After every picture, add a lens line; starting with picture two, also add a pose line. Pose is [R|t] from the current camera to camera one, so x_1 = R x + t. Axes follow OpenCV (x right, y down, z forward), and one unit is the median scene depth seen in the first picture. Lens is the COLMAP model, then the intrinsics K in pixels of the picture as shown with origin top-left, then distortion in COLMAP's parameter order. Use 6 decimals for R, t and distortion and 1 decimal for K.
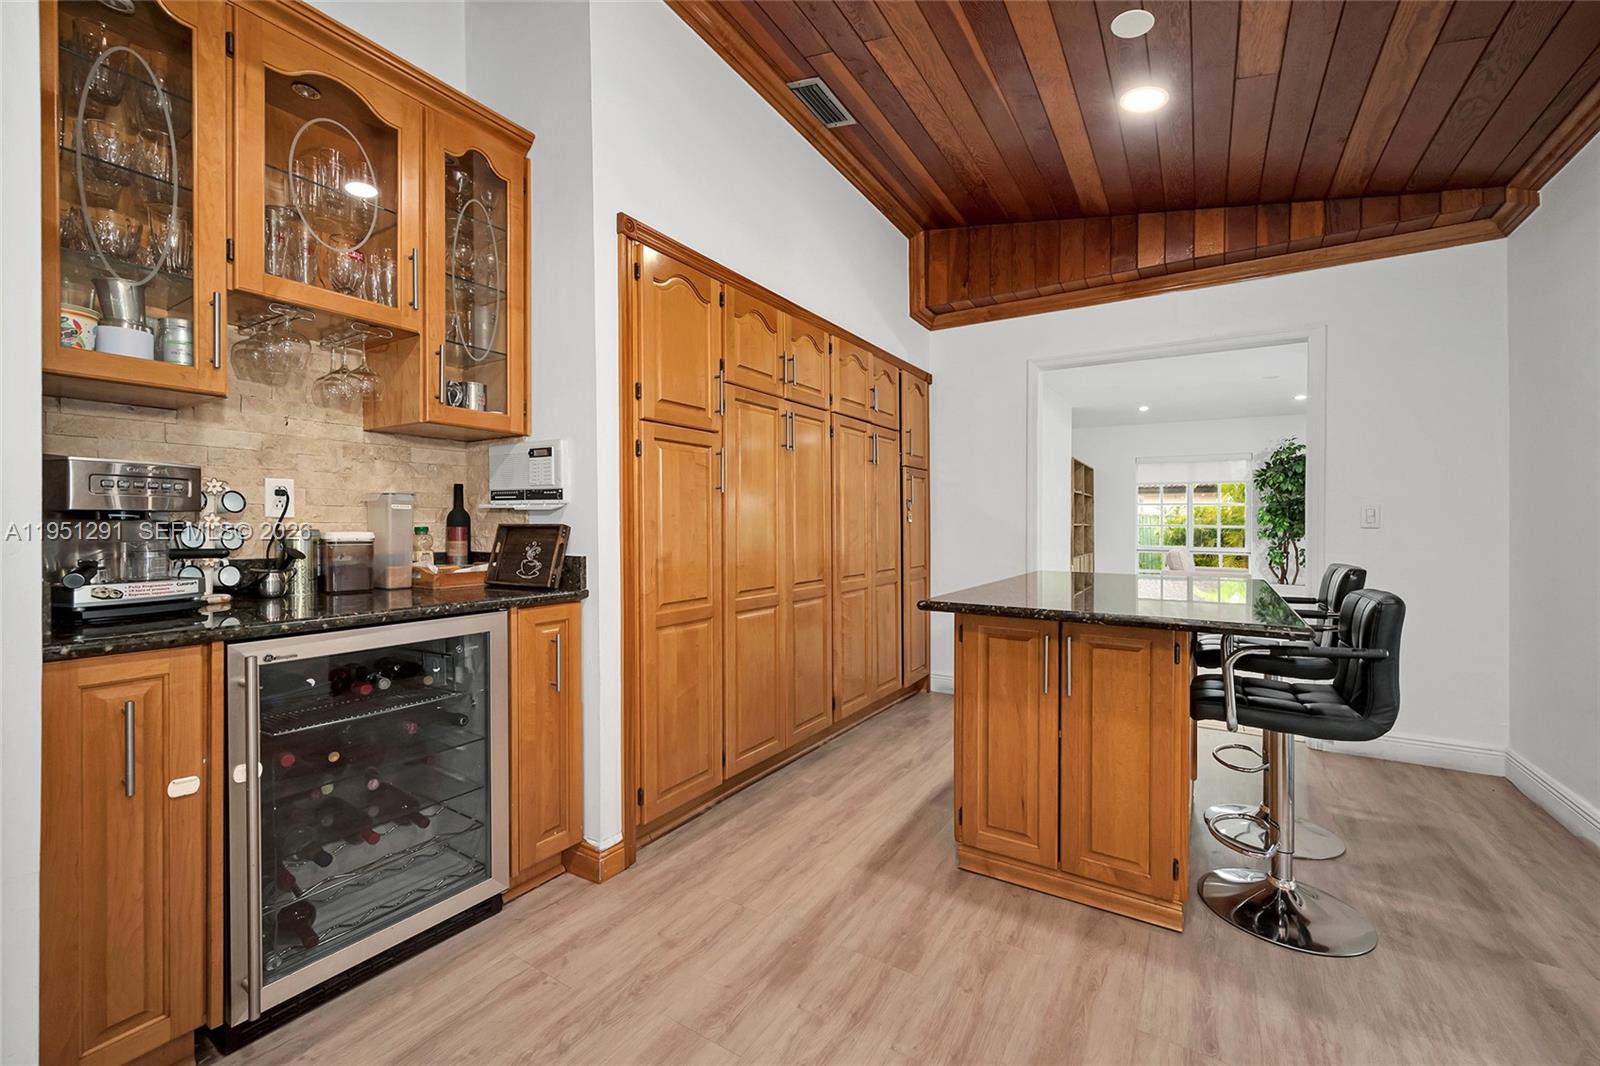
lens RADIAL K [[639.3, 0, 800.0], [0, 639.3, 533.0], [0, 0, 1]] dist [-0.000059, 0.000009]
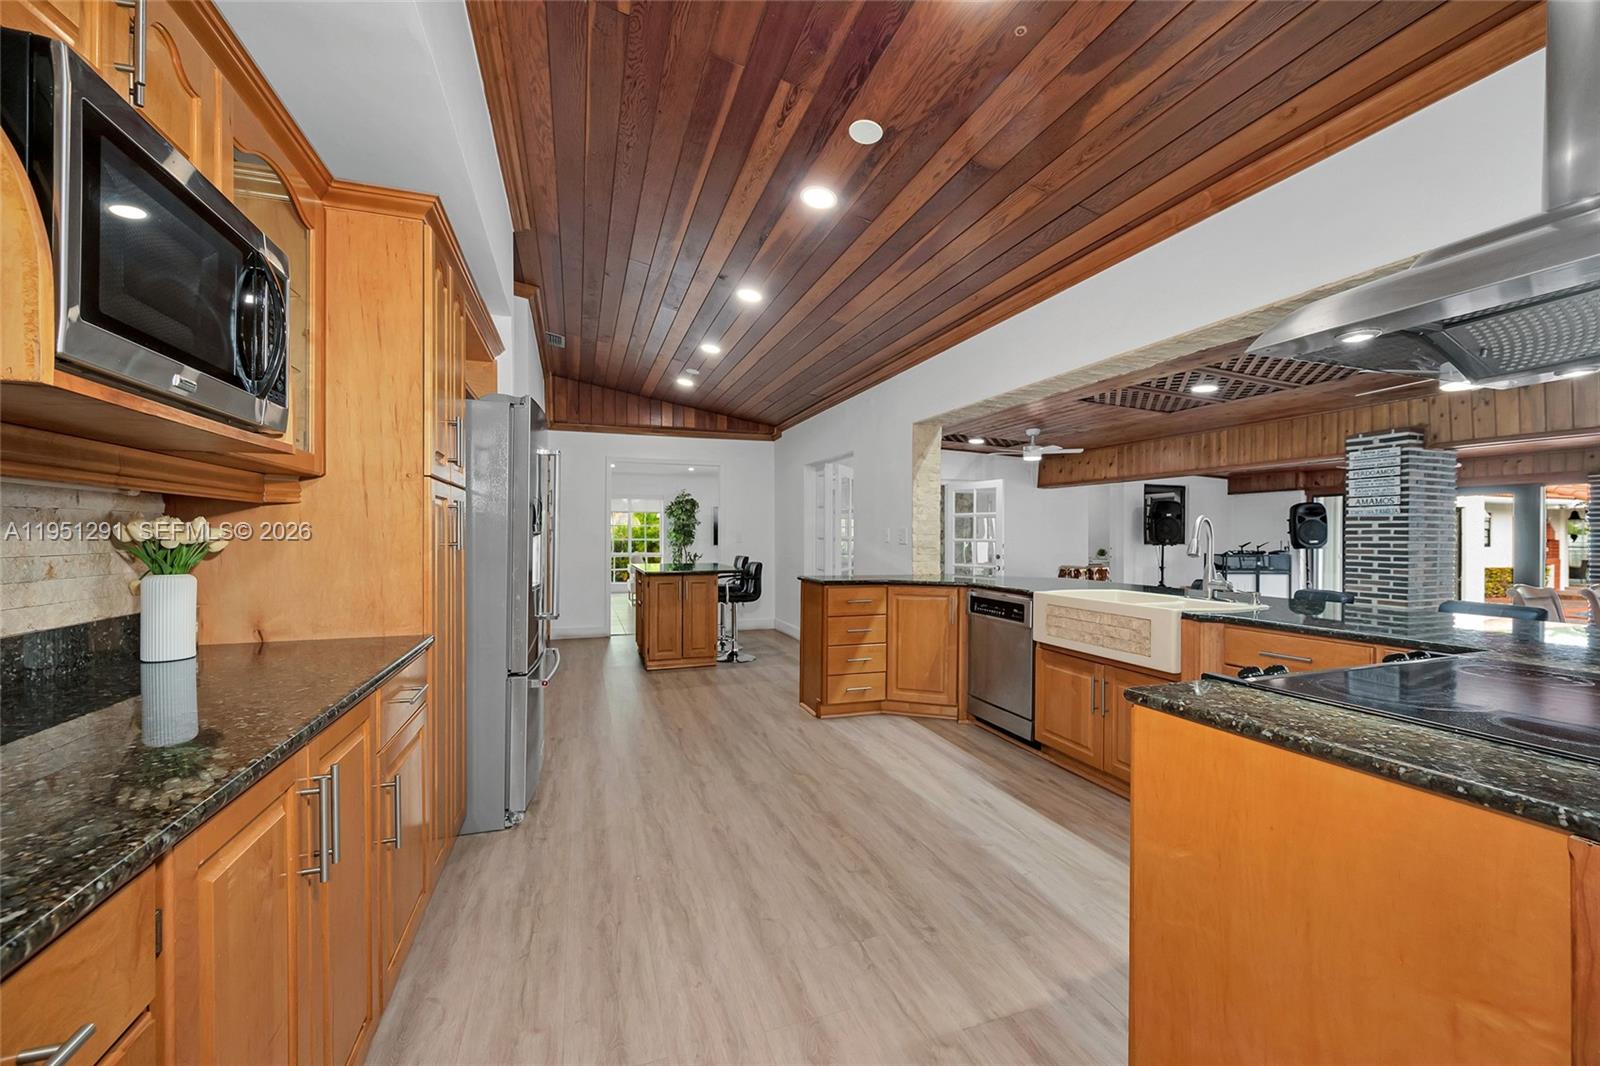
lens RADIAL K [[639.3, 0, 800.0], [0, 639.3, 533.0], [0, 0, 1]] dist [-0.000059, 0.000009]
pose [[0.624356, -0.002253, 0.781136, -0.924519], [0.016576, 0.999809, -0.010365, -0.013772], [-0.780964, 0.019420, 0.624274, -0.758034]]
